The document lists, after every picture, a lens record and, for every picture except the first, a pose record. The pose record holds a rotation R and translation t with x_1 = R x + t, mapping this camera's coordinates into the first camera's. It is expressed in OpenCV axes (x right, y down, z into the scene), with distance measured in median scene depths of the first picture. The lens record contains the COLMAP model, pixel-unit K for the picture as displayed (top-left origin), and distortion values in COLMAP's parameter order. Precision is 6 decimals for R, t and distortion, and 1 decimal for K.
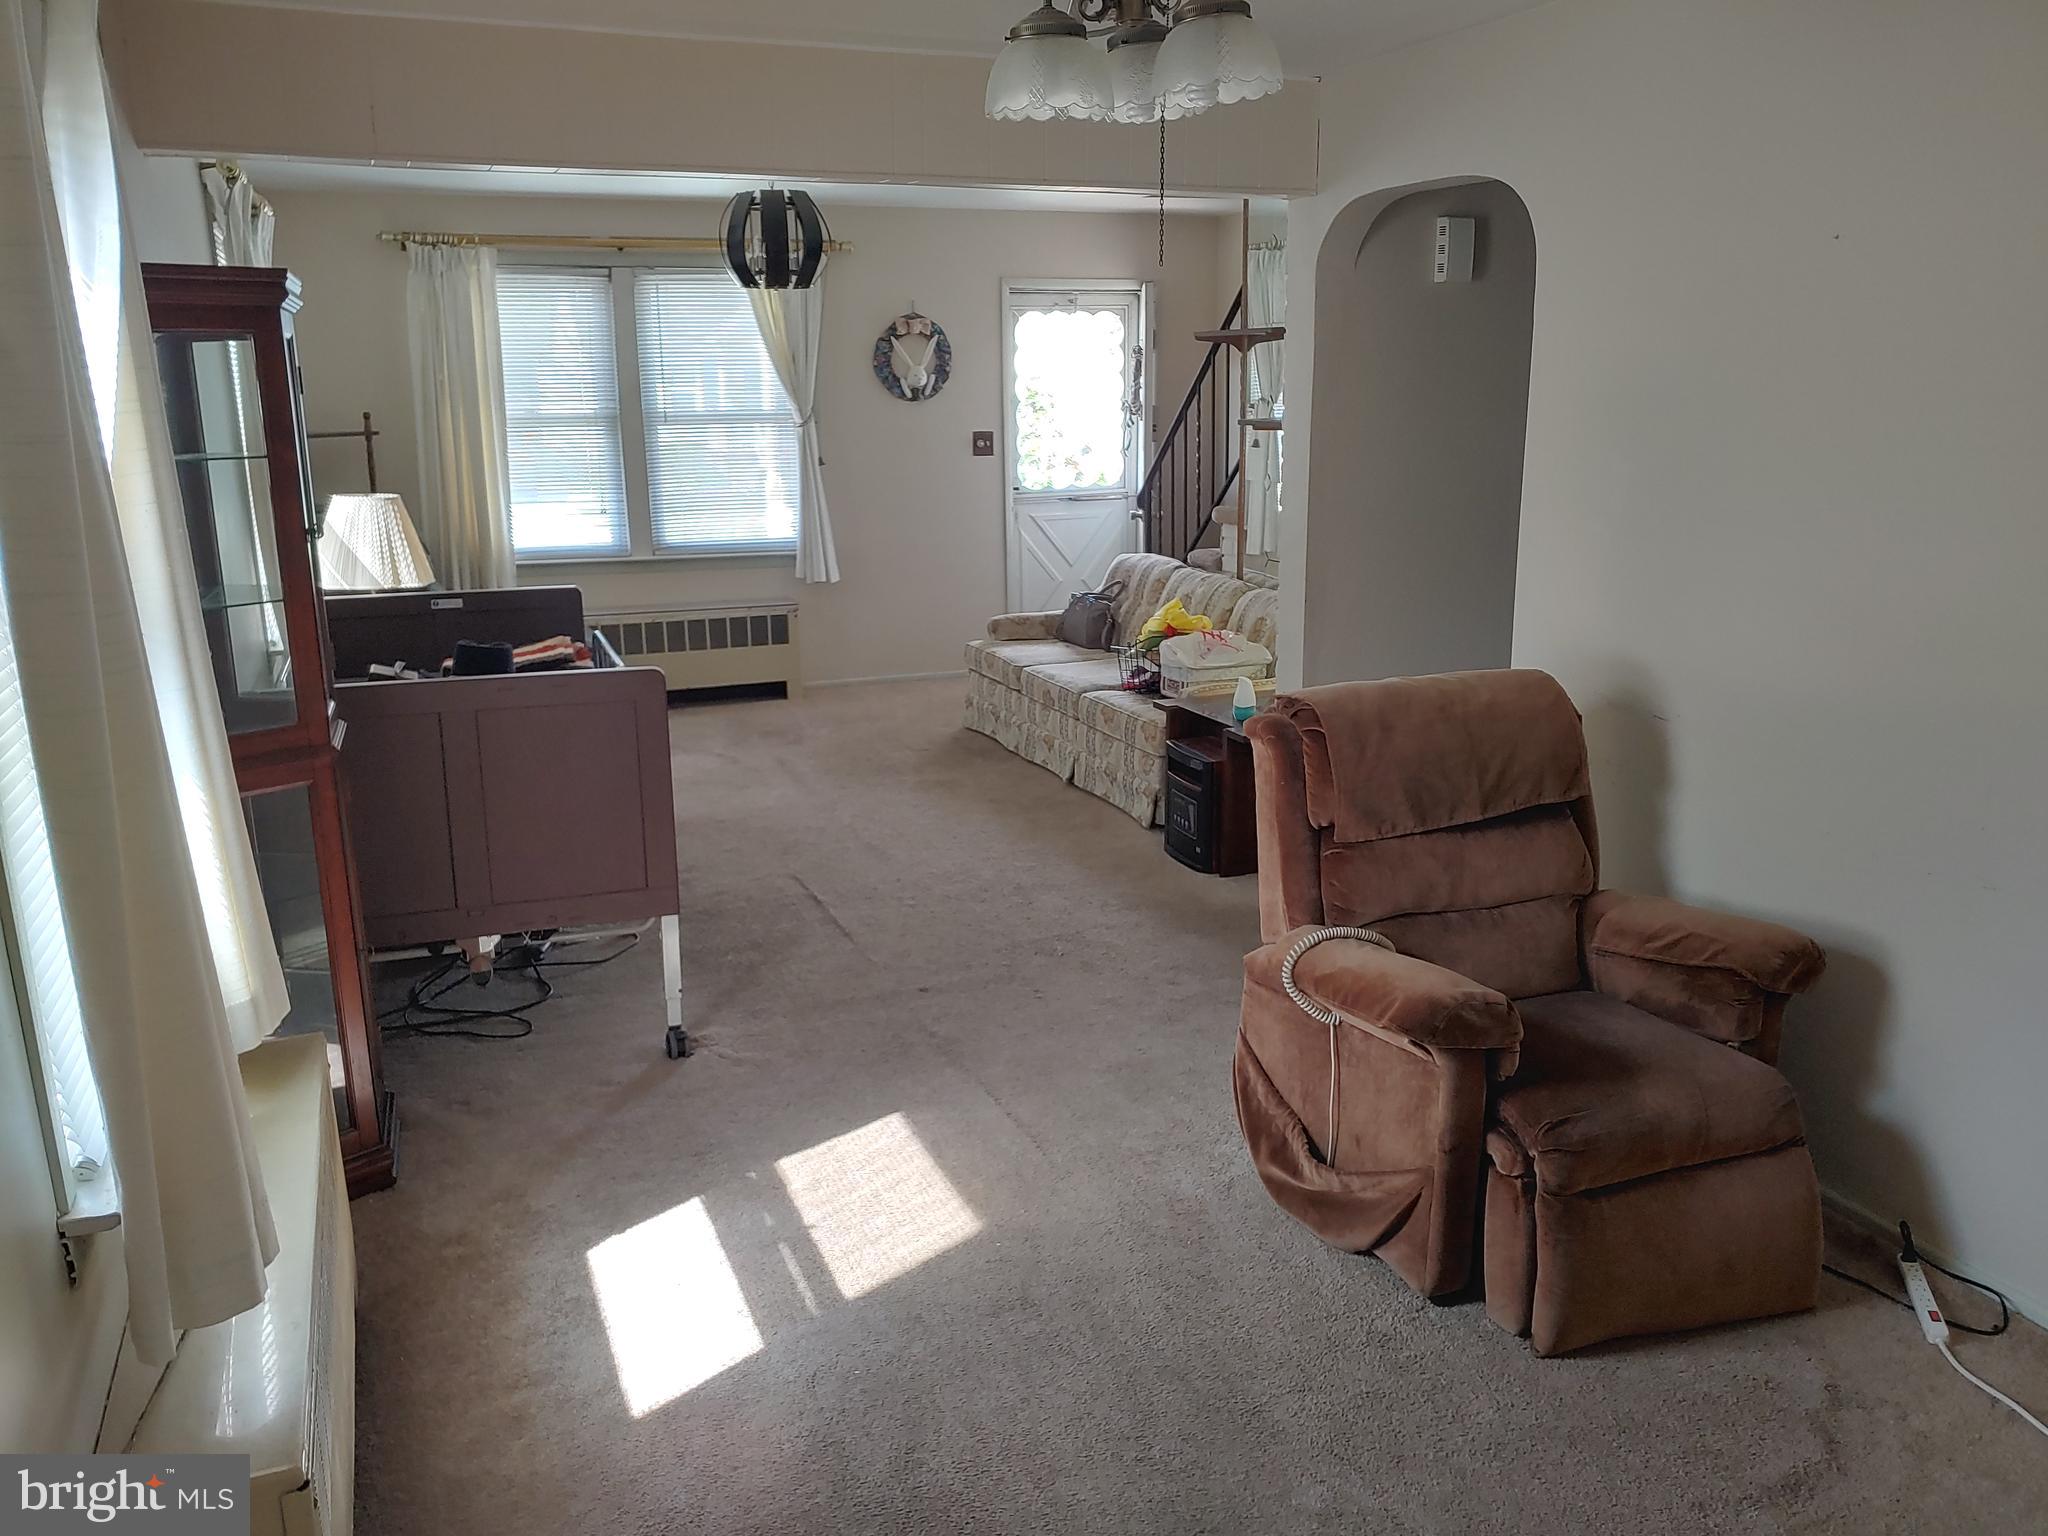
lens RADIAL K [[1659.2, 0, 1024.0], [0, 1659.2, 768.0], [0, 0, 1]] dist [0.084197, -0.273943]
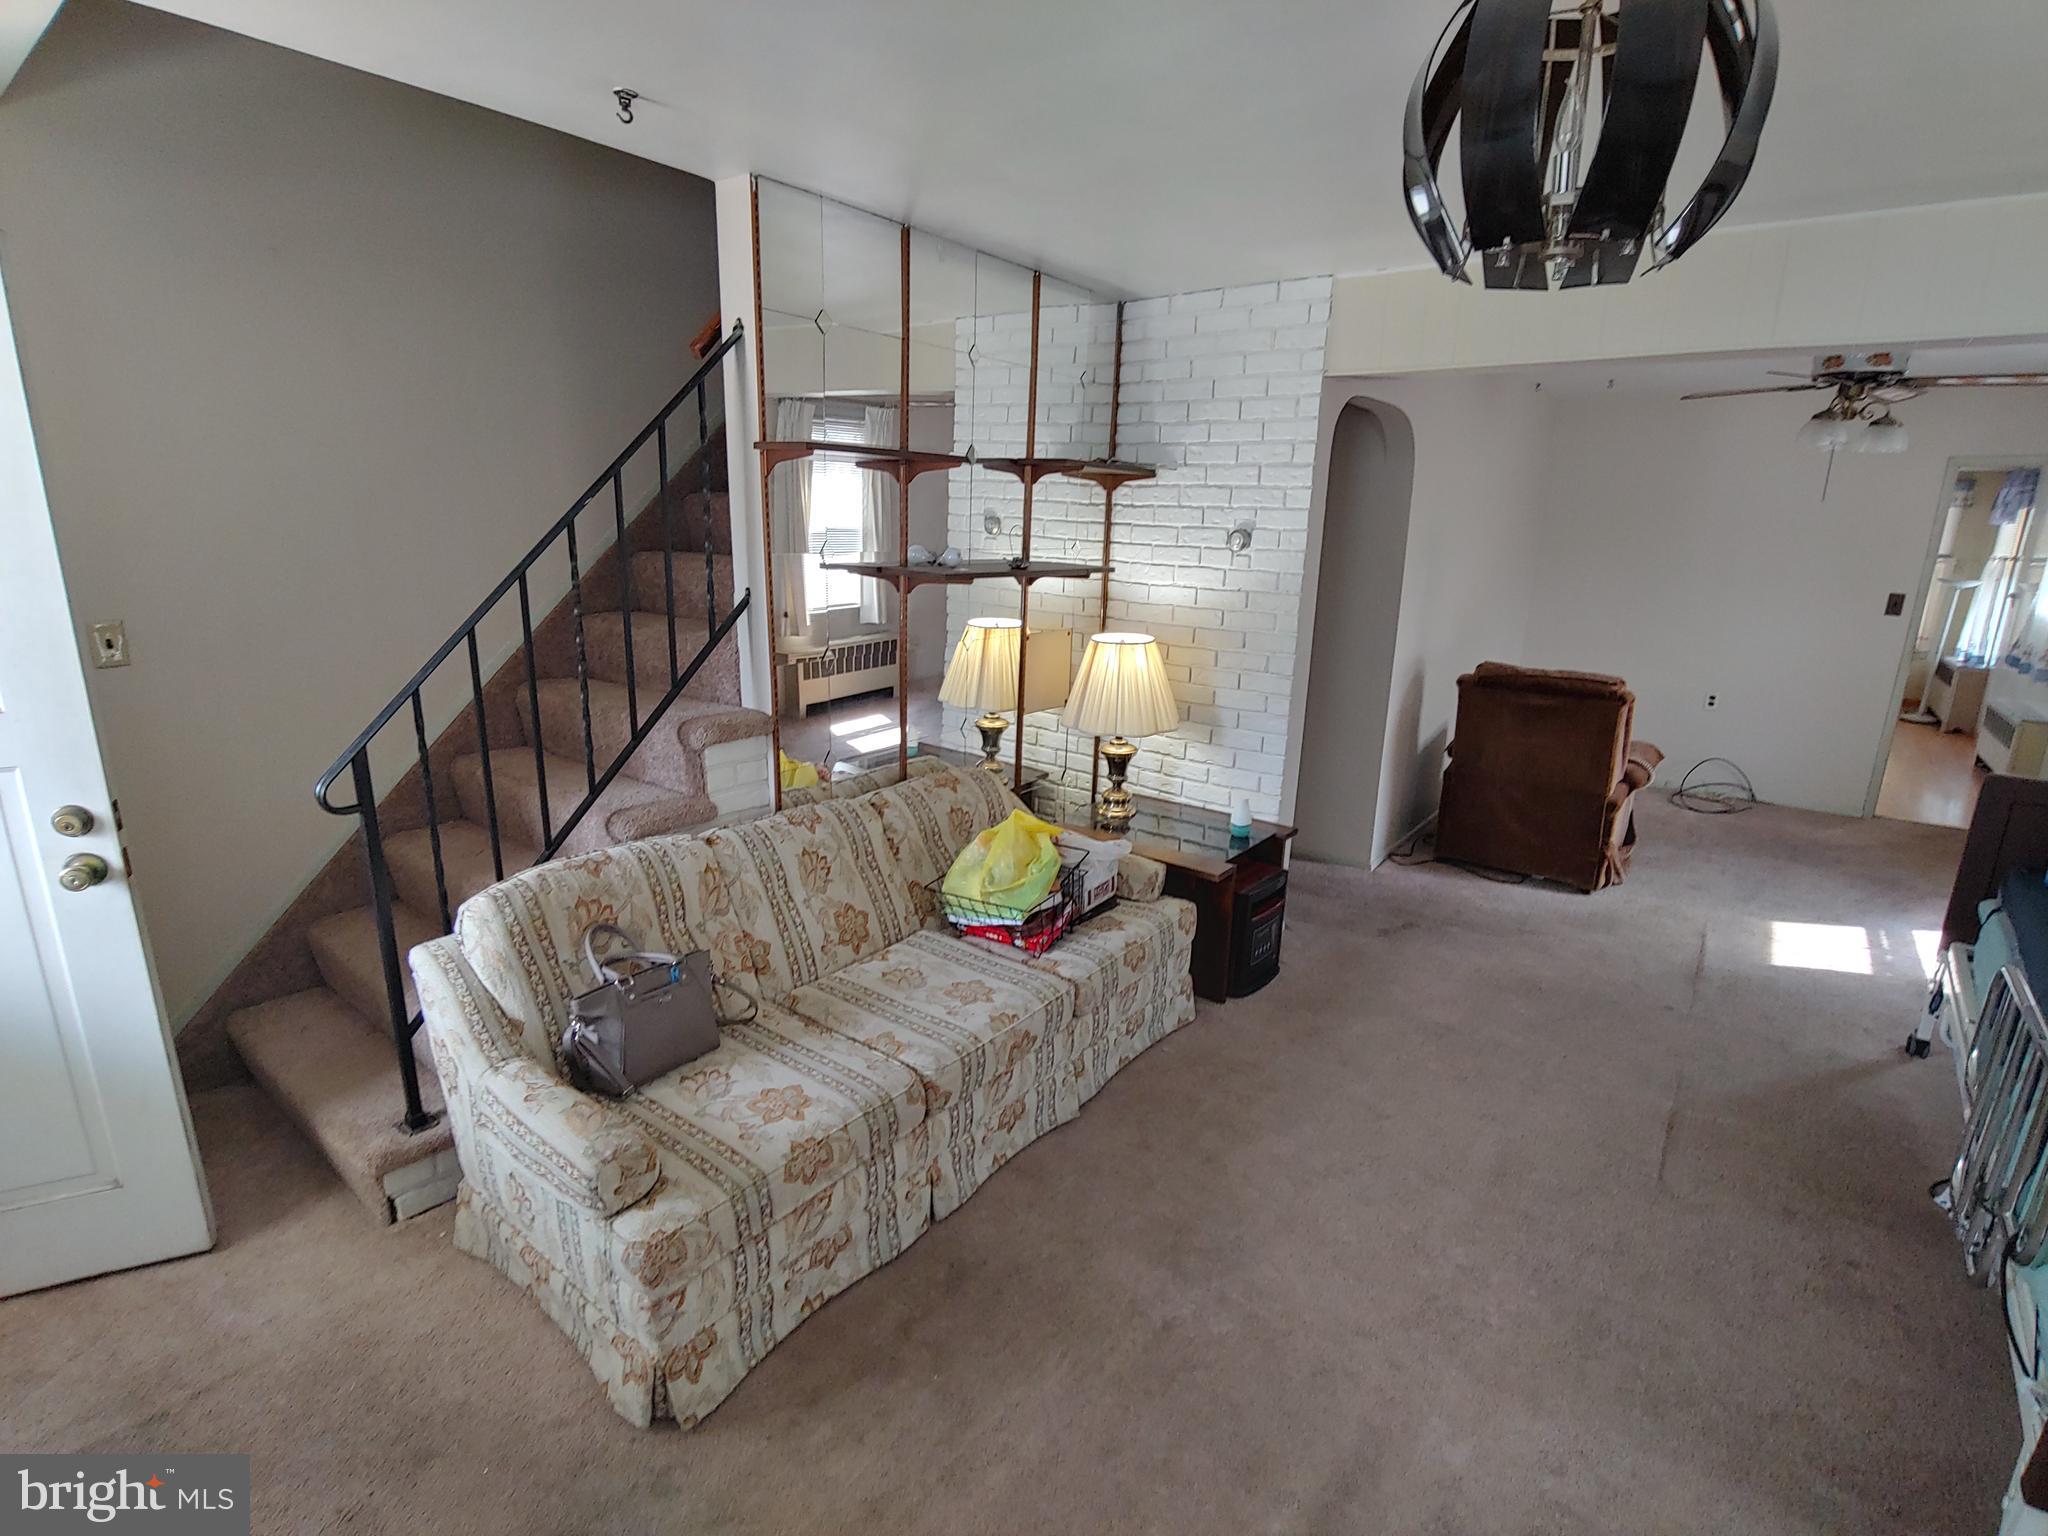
lens RADIAL K [[975.7, 0, 1024.0], [0, 975.7, 768.0], [0, 0, 1]] dist [-0.002755, -0.000455]
pose [[-0.518049, -0.230675, 0.823659, -0.425733], [0.157517, 0.920751, 0.356939, -0.435961], [-0.840722, 0.314652, -0.440659, 1.871613]]
